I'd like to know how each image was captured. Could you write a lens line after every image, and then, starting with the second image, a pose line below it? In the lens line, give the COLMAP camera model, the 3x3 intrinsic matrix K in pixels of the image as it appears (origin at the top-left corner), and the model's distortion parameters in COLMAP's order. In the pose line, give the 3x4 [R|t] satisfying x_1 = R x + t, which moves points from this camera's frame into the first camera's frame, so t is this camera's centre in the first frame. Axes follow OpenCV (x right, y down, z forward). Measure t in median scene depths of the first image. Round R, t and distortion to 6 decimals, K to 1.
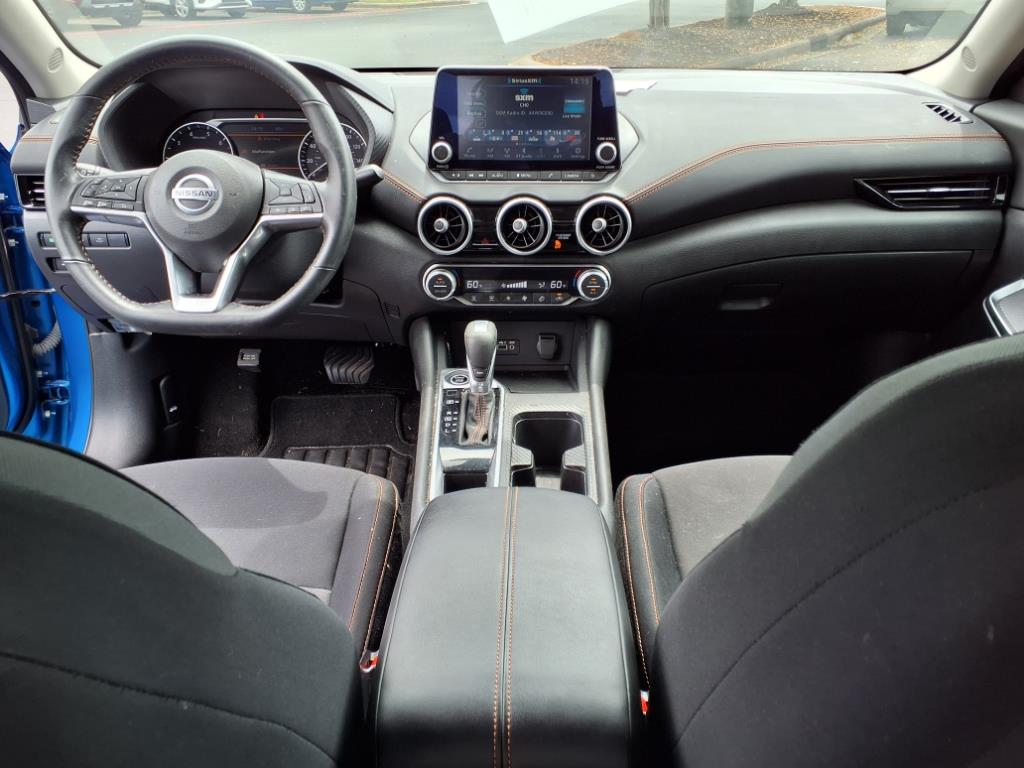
lens RADIAL K [[811.2, 0, 516.7], [0, 811.2, 391.8], [0, 0, 1]] dist [0.123595, -0.187562]
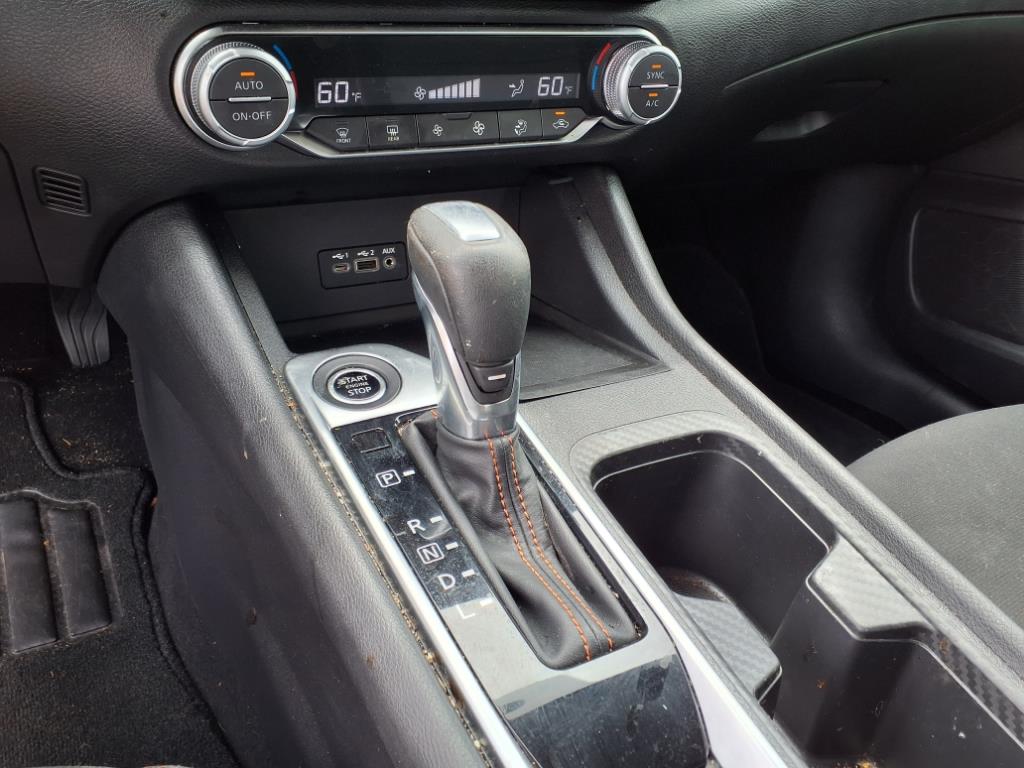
lens RADIAL K [[831.3, 0, 512.0], [0, 831.3, 384.0], [0, 0, 1]] dist [0.035286, -0.060599]
pose [[0.882075, -0.183285, 0.433993, -0.163043], [0.116473, 0.977462, 0.176076, -0.069019], [-0.456484, -0.104764, 0.883542, 0.668146]]
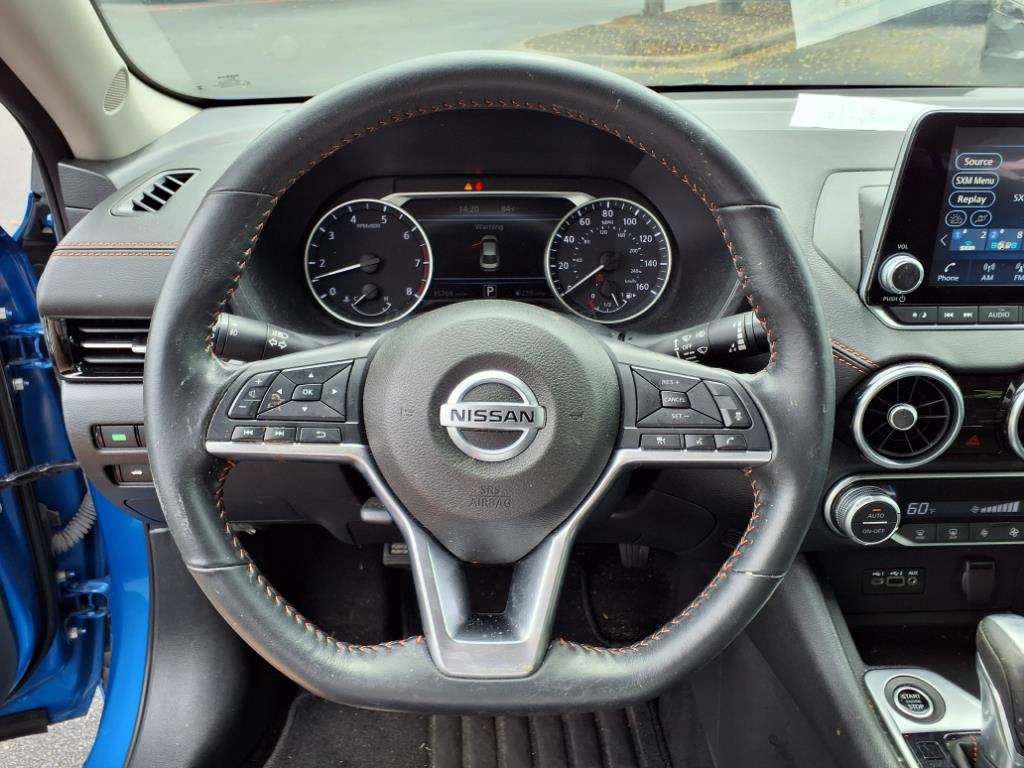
lens RADIAL K [[831.3, 0, 512.0], [0, 831.3, 384.0], [0, 0, 1]] dist [0.035286, -0.060599]
pose [[0.999387, -0.014133, 0.032030, -0.340549], [0.014017, 0.999894, 0.003838, -0.223520], [-0.032081, -0.003387, 0.999480, 0.478362]]
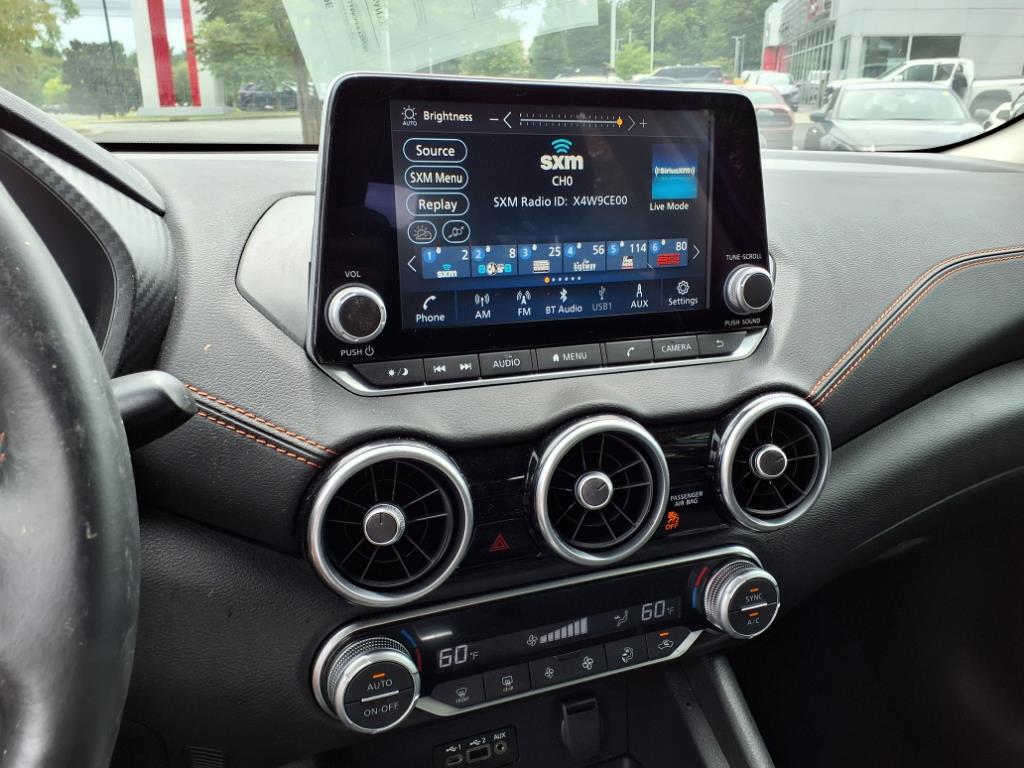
lens RADIAL K [[824.0, 0, 512.0], [0, 824.0, 384.0], [0, 0, 1]] dist [0.229982, -0.654154]
pose [[0.921676, -0.097125, 0.375606, -0.161201], [0.155087, 0.979673, -0.127232, -0.203305], [-0.355614, 0.175519, 0.918004, 0.644105]]
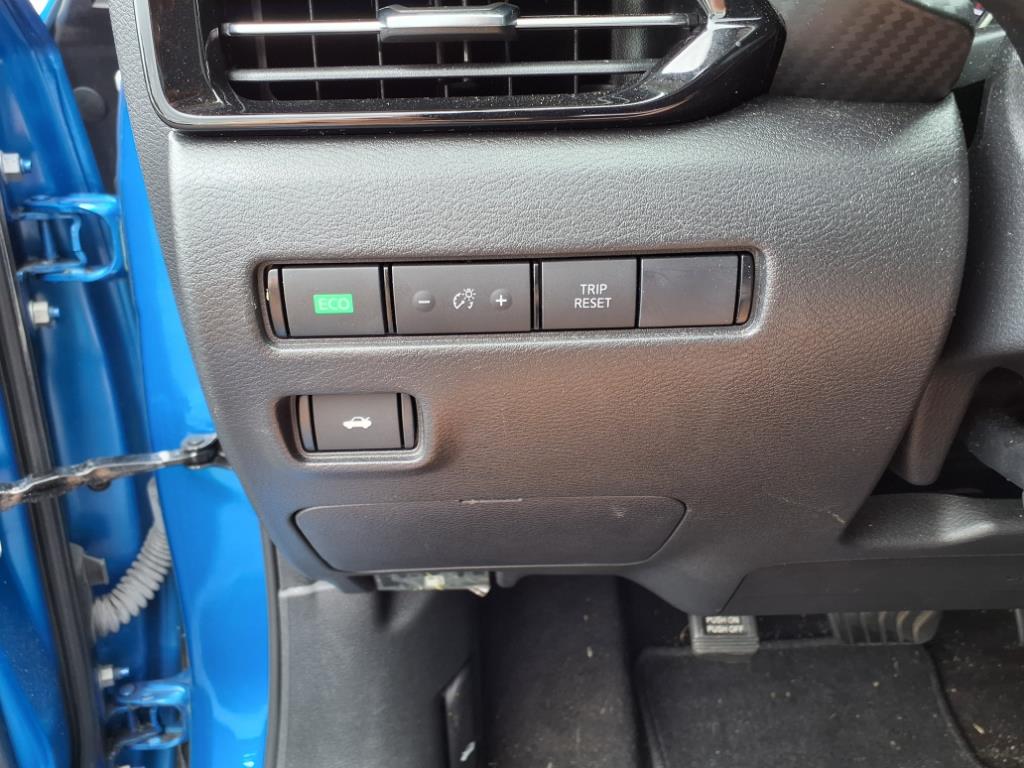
lens RADIAL K [[849.9, 0, 508.0], [0, 849.9, 384.9], [0, 0, 1]] dist [-0.011036, -0.010307]
pose [[0.999605, -0.027143, 0.007332, -0.544843], [0.027565, 0.997474, -0.065466, -0.158799], [-0.005536, 0.065642, 0.997828, 0.849683]]
